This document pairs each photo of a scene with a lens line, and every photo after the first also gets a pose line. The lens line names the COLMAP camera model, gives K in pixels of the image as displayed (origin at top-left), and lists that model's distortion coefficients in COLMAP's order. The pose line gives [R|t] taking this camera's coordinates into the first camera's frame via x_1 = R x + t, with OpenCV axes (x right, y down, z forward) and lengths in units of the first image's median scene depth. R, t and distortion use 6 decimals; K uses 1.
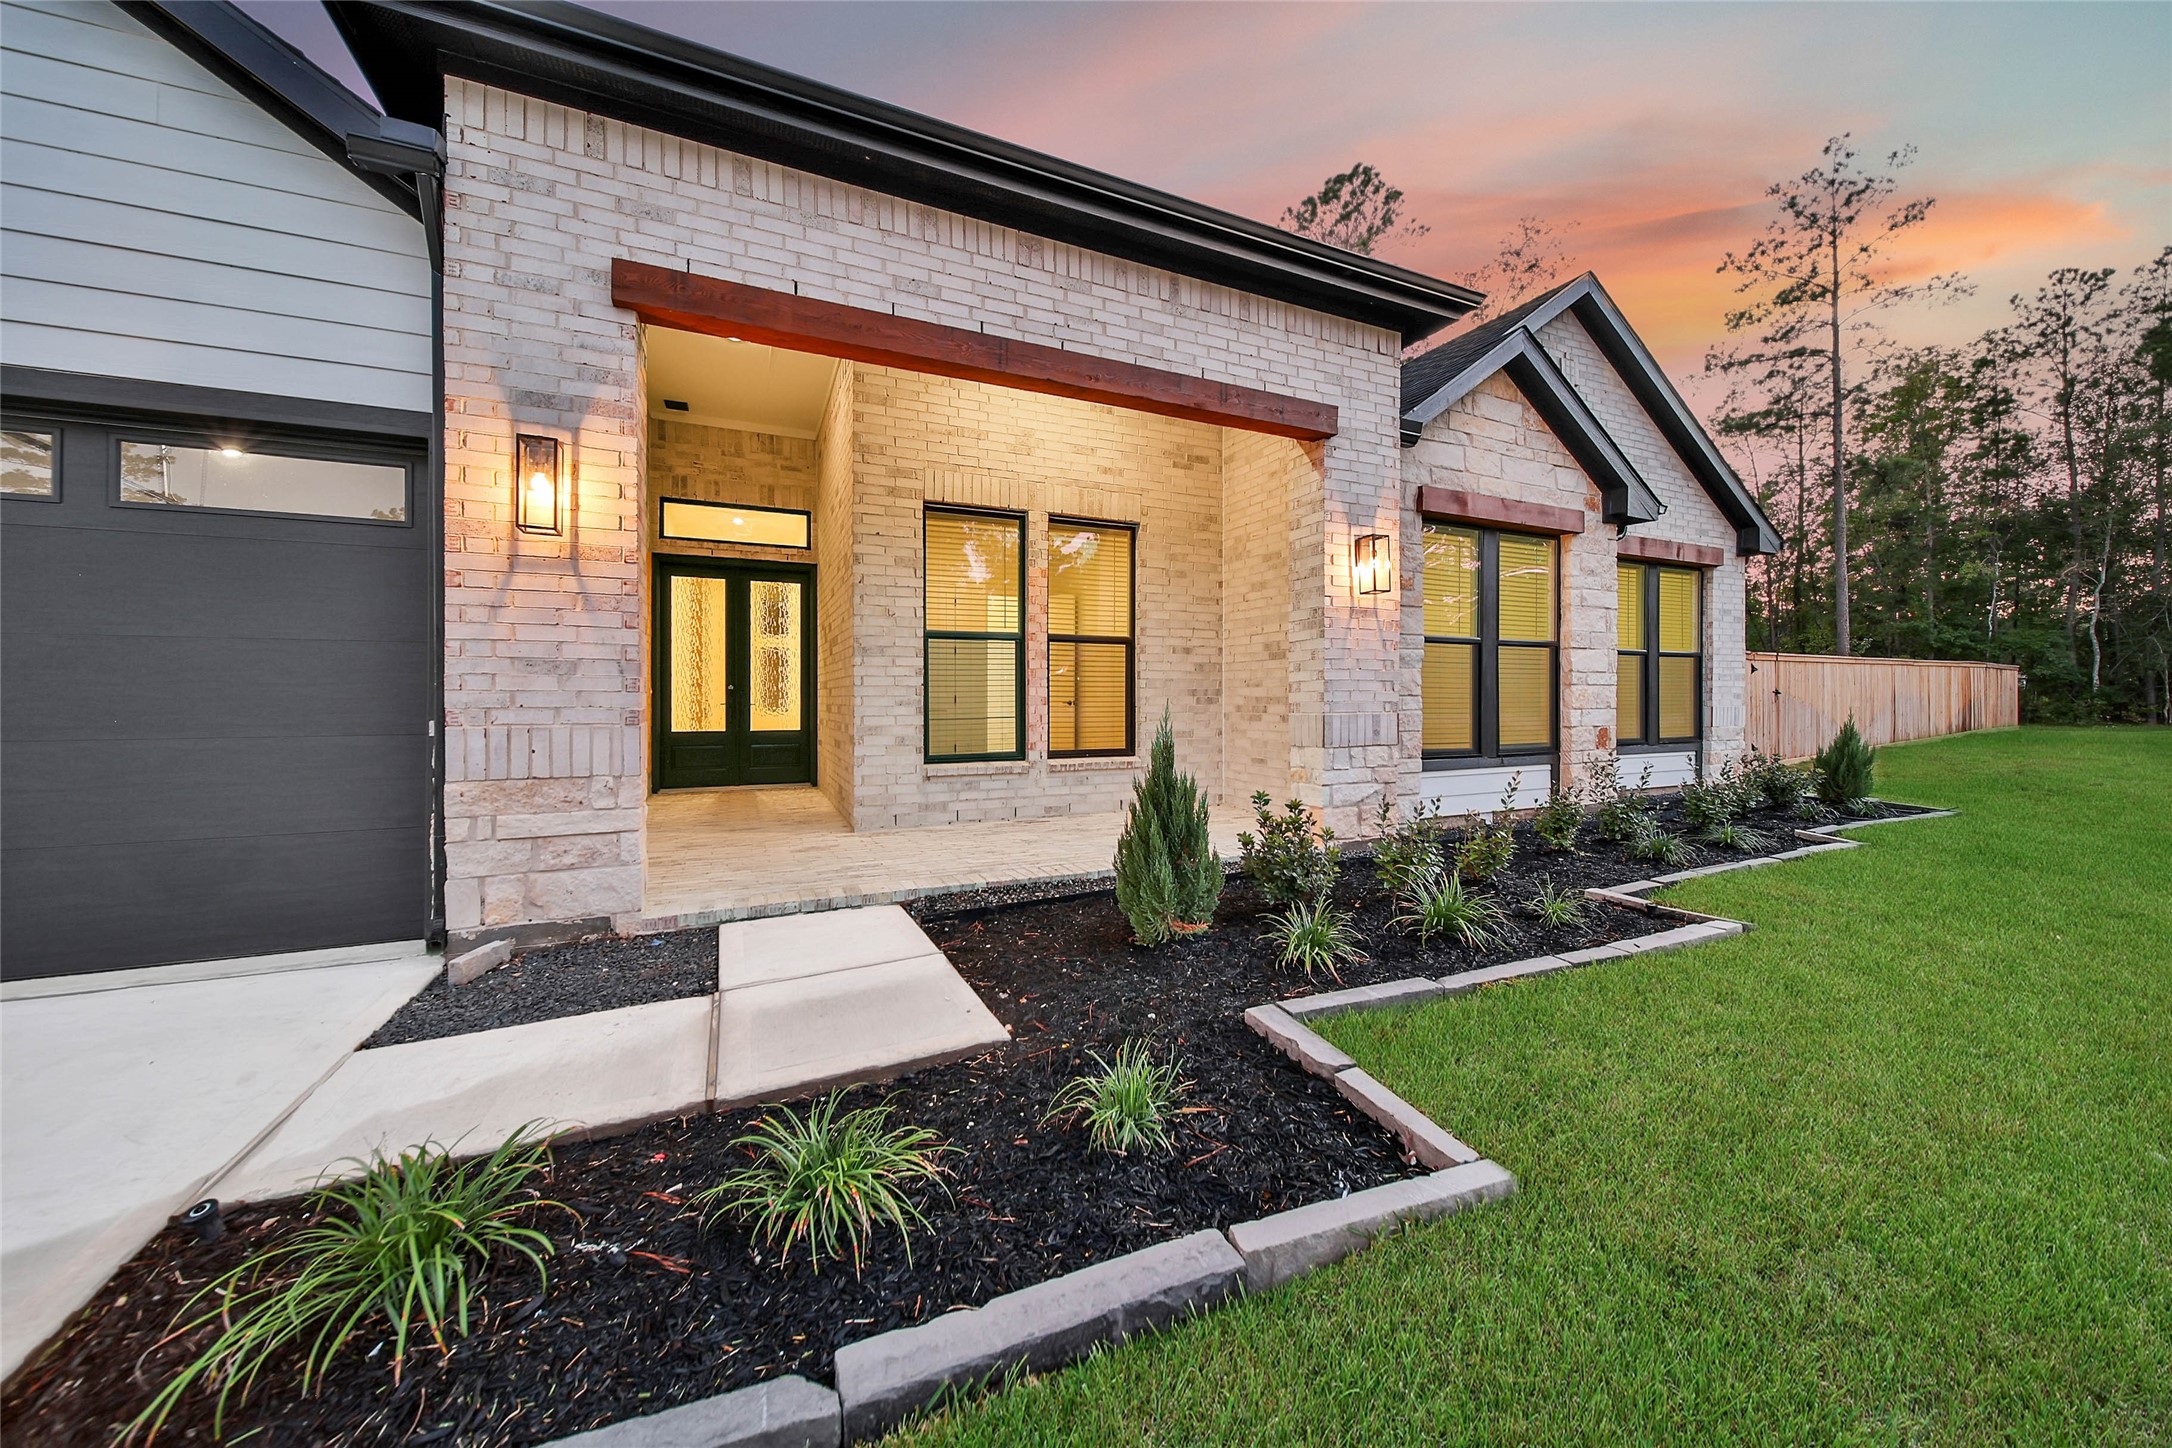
lens RADIAL K [[756.2, 0, 1092.4], [0, 756.2, 717.2], [0, 0, 1]] dist [0.000988, -0.000127]
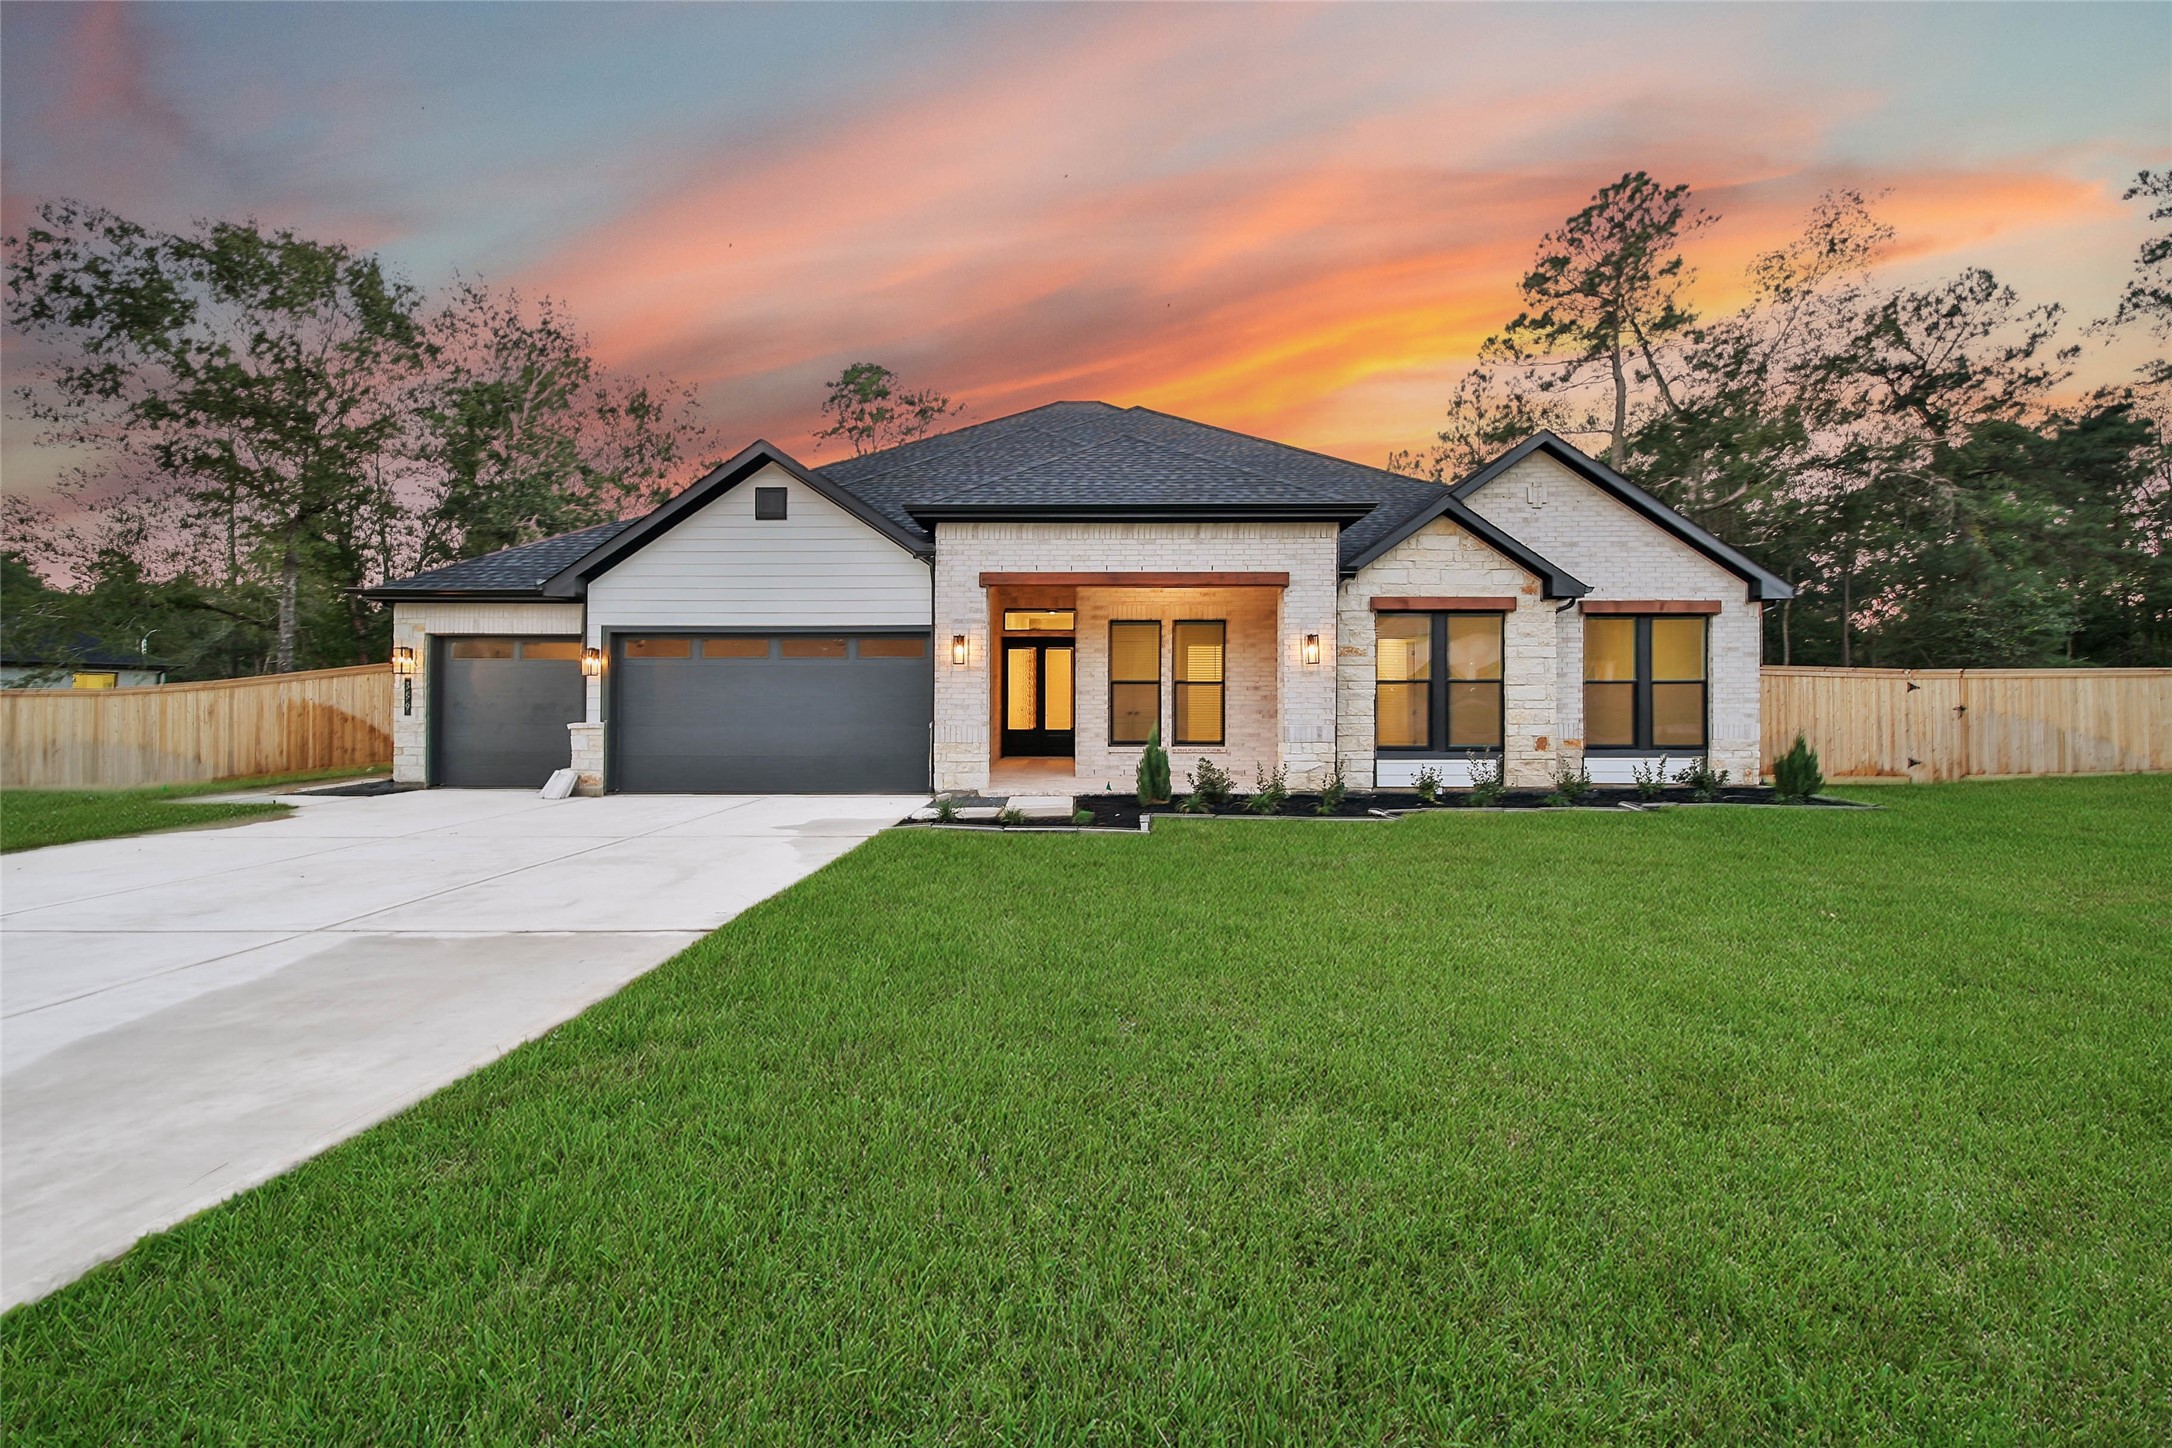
lens RADIAL K [[756.2, 0, 1092.4], [0, 756.2, 717.2], [0, 0, 1]] dist [0.000988, -0.000127]
pose [[0.908965, 0.010137, -0.416749, 0.545814], [-0.011781, 0.999930, -0.001373, -0.013735], [0.416706, 0.006158, 0.909020, -0.818894]]
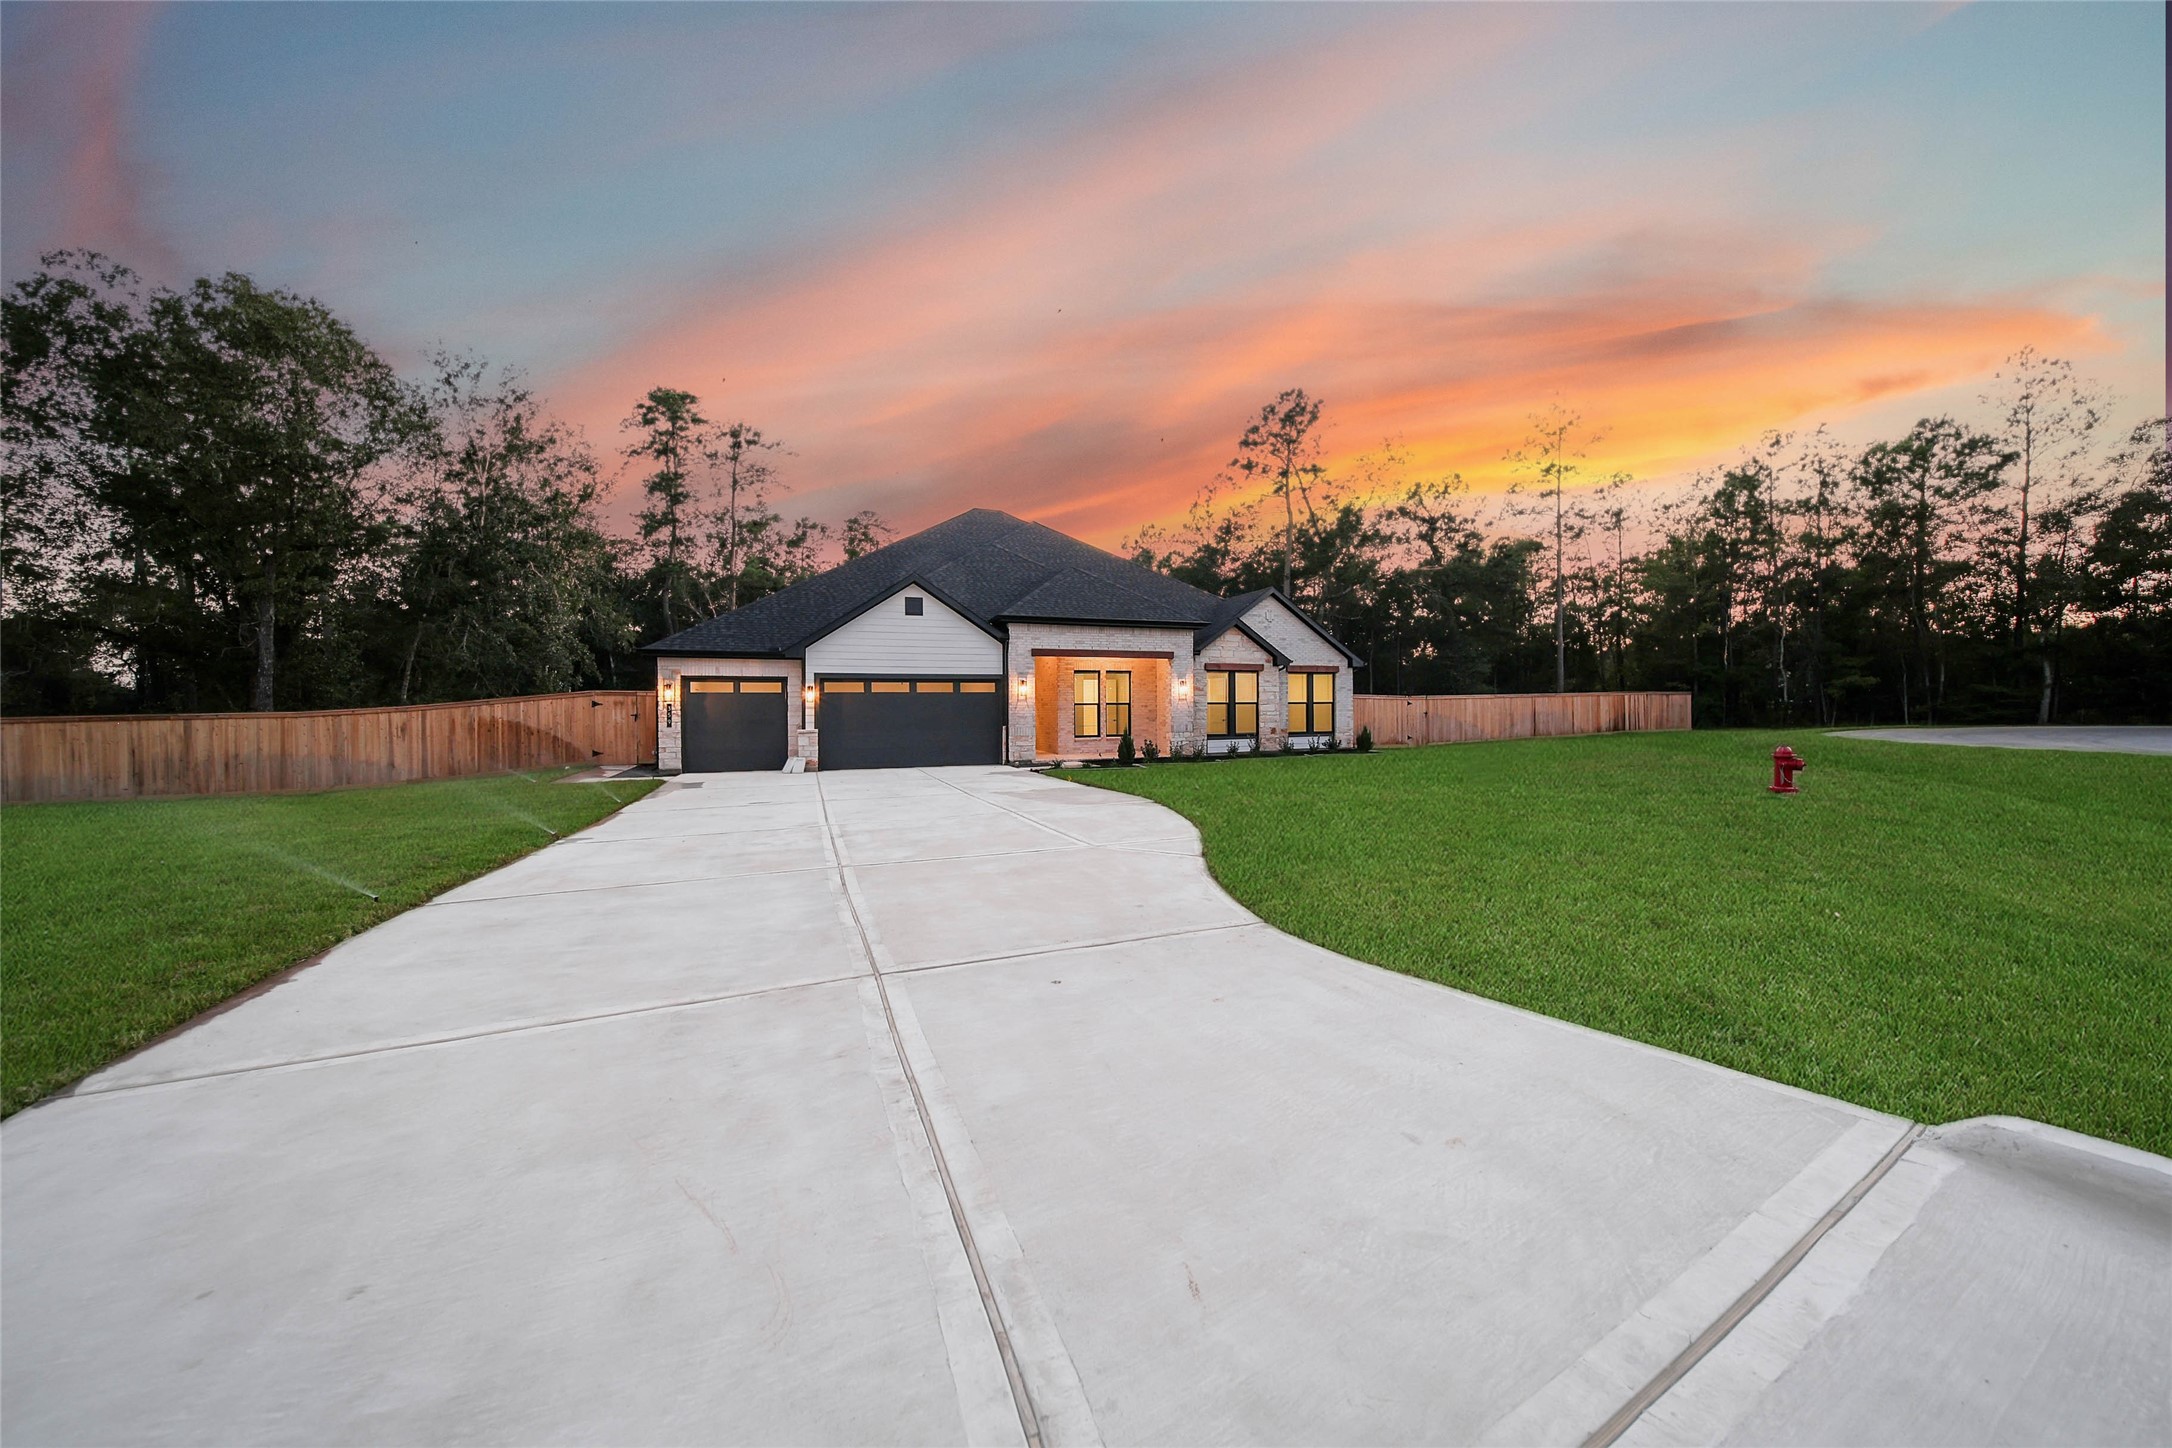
lens RADIAL K [[708.5, 0, 1128.3], [0, 708.5, 748.1], [0, 0, 1]] dist [0.000169, -0.000032]
pose [[0.999451, -0.005742, -0.032626, 0.156245], [0.006689, 0.999557, 0.028986, 0.009306], [0.032445, -0.029188, 0.999047, -2.363042]]
